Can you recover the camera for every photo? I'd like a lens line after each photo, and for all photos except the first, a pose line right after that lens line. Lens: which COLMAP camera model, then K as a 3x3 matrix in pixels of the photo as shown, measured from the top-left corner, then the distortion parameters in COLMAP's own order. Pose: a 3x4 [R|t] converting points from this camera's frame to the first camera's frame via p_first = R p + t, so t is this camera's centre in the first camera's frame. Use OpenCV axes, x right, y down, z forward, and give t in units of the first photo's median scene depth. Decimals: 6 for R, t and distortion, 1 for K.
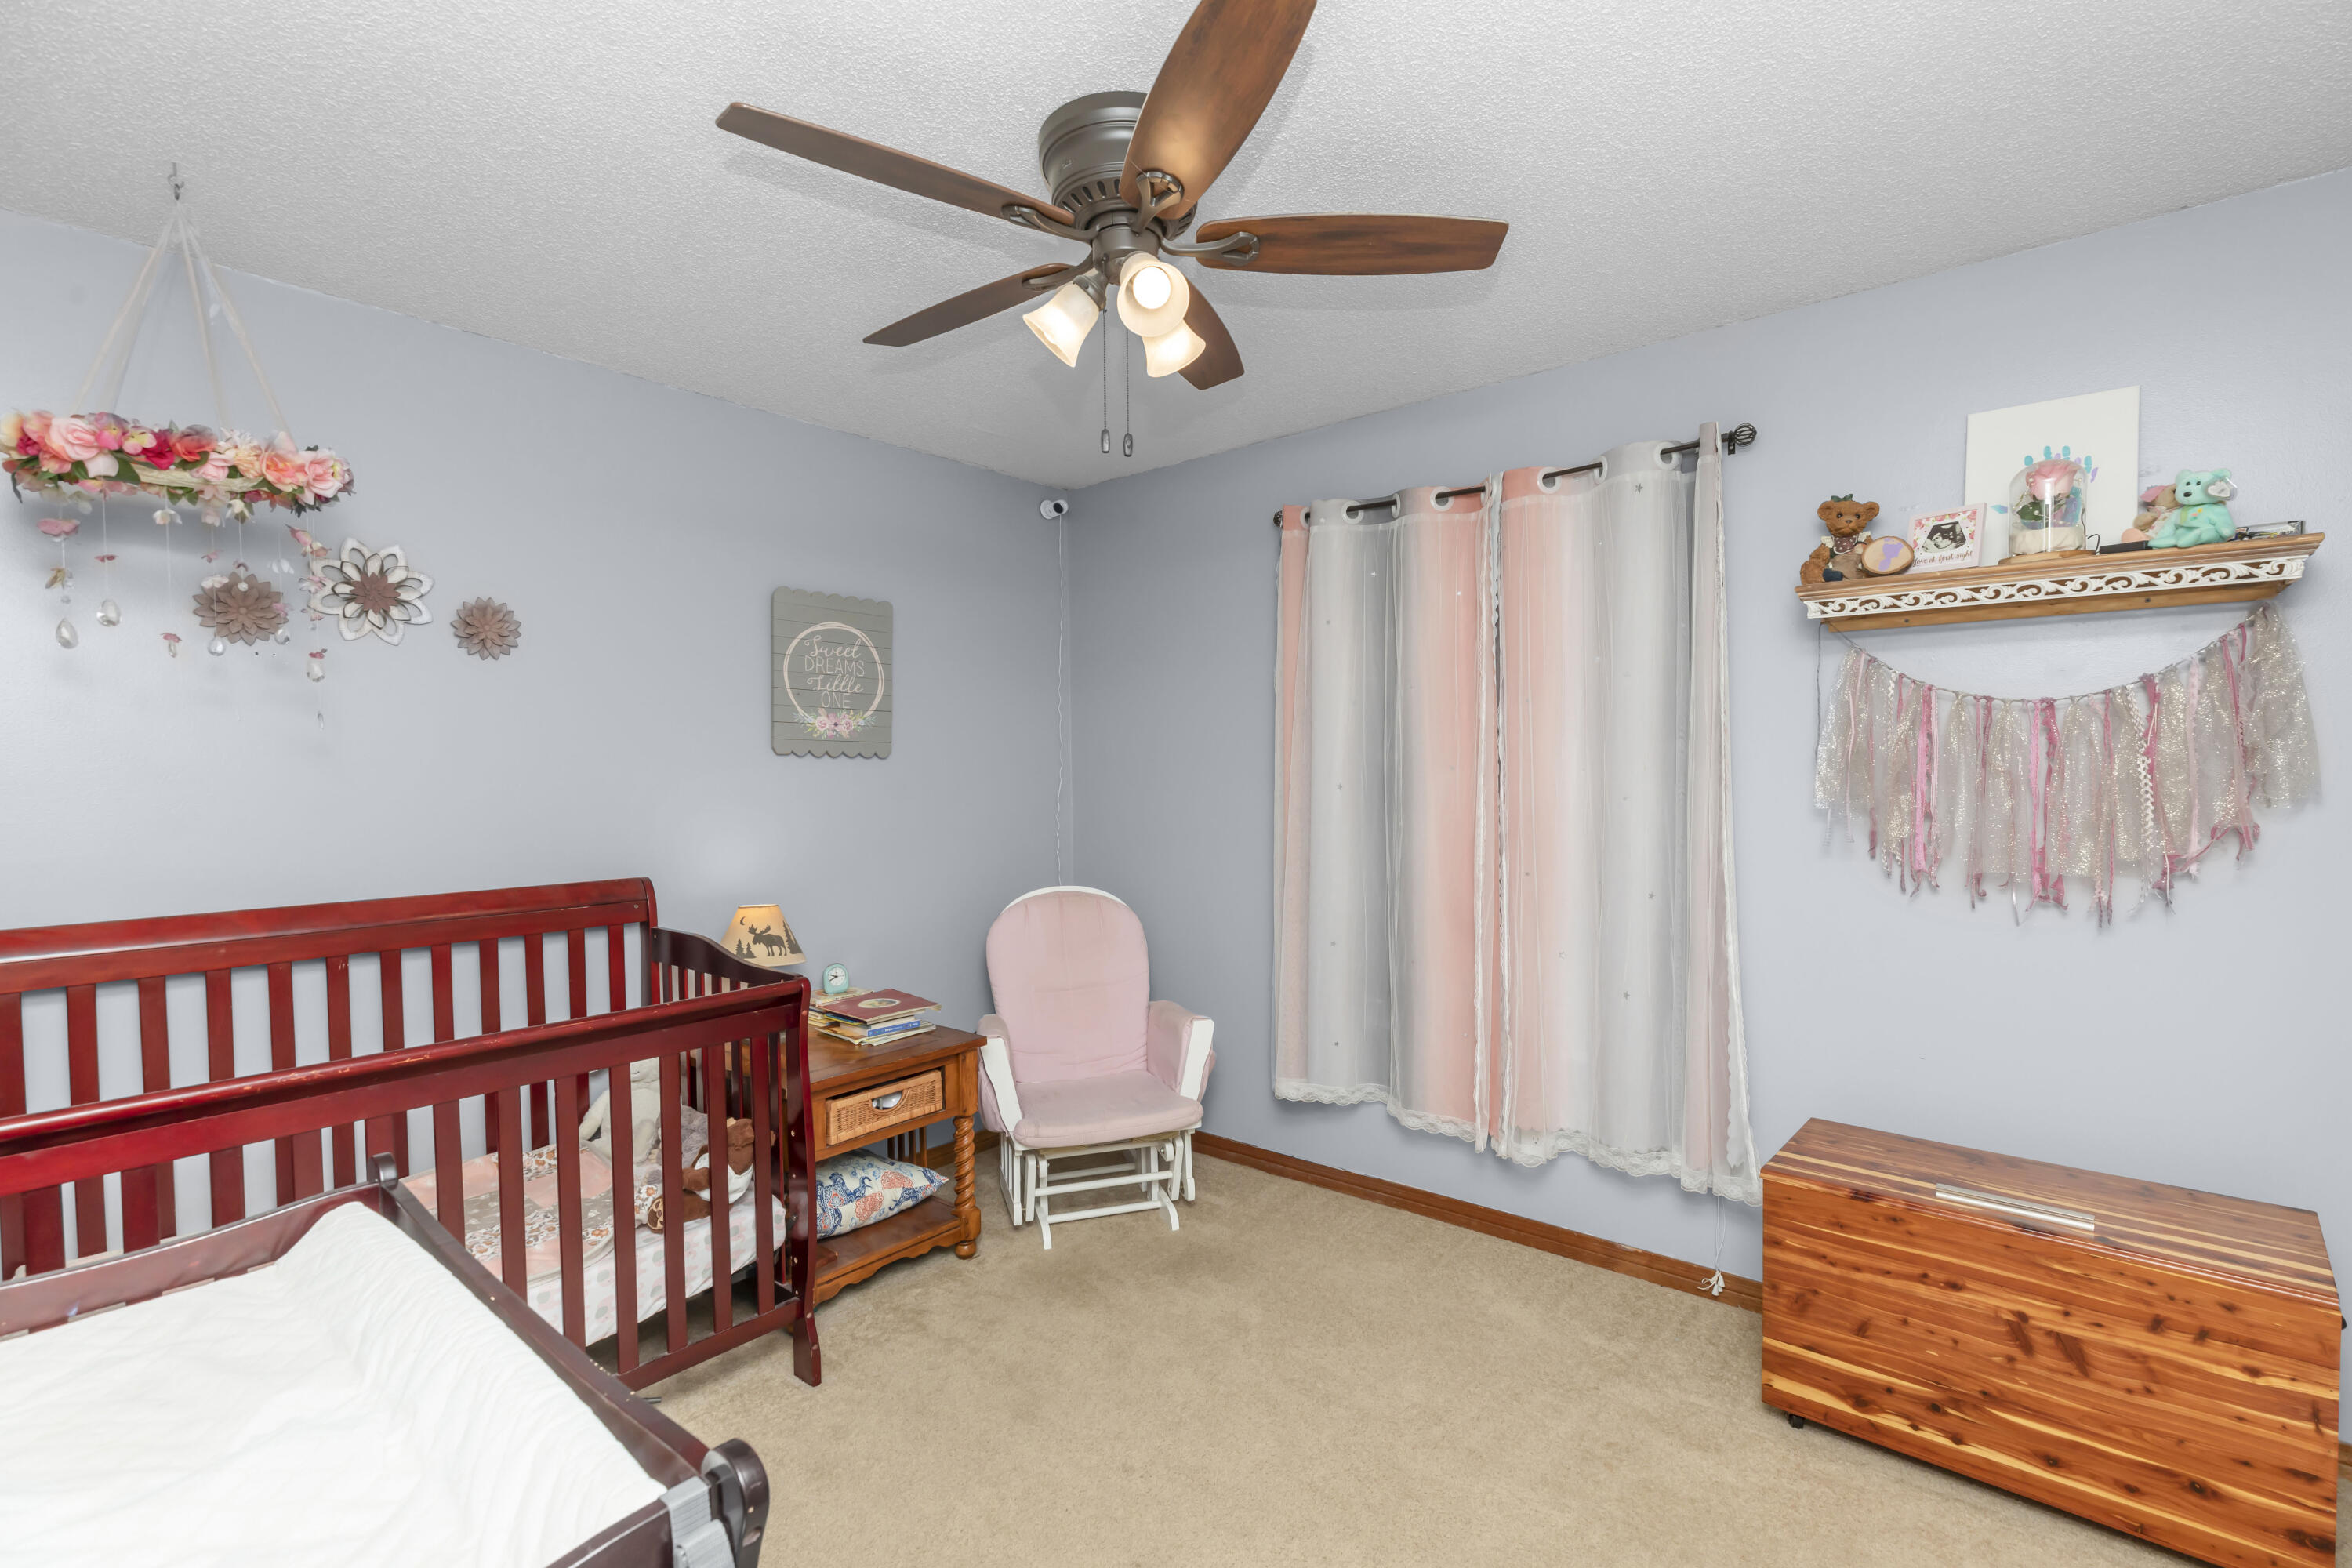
lens RADIAL K [[1061.6, 0, 1196.6], [0, 1061.6, 787.8], [0, 0, 1]] dist [0.006236, 0.000534]
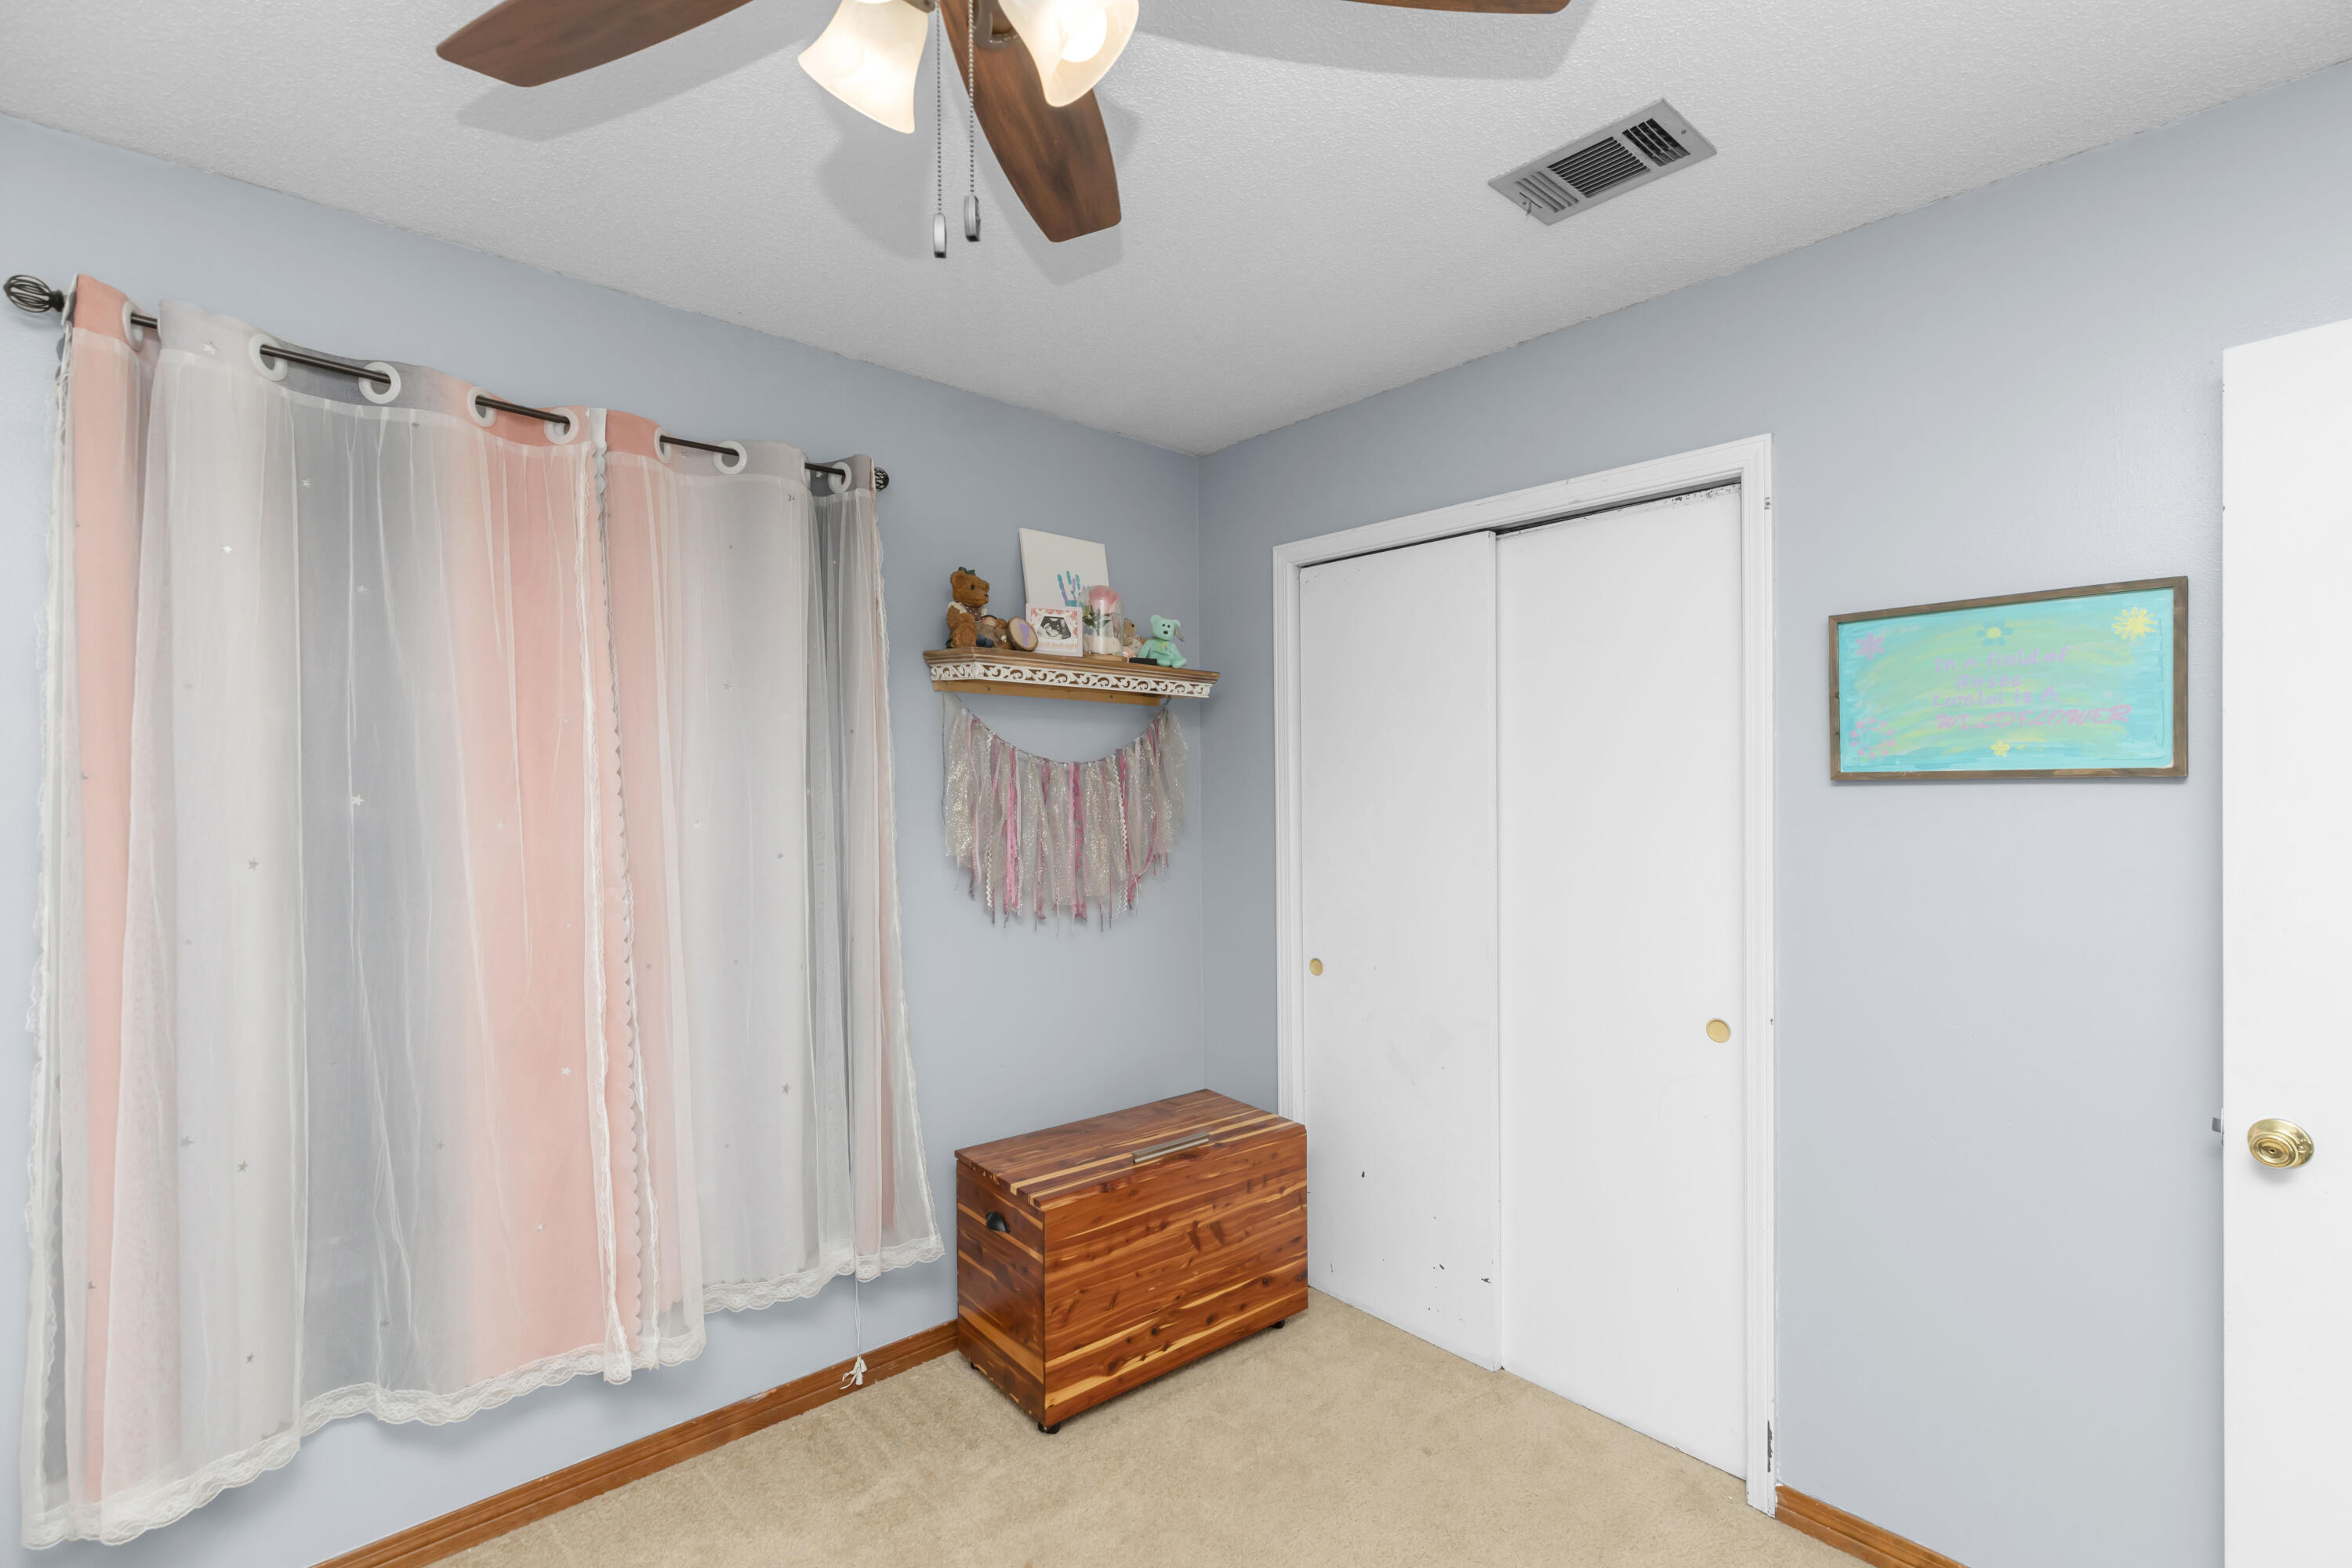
lens RADIAL K [[1061.6, 0, 1176.0], [0, 1061.6, 786.8], [0, 0, 1]] dist [0.006236, 0.000534]
pose [[0.144621, 0.010554, 0.989431, -0.461773], [0.021306, 0.999678, -0.013777, -0.032473], [-0.989258, 0.023073, 0.144350, 0.667103]]
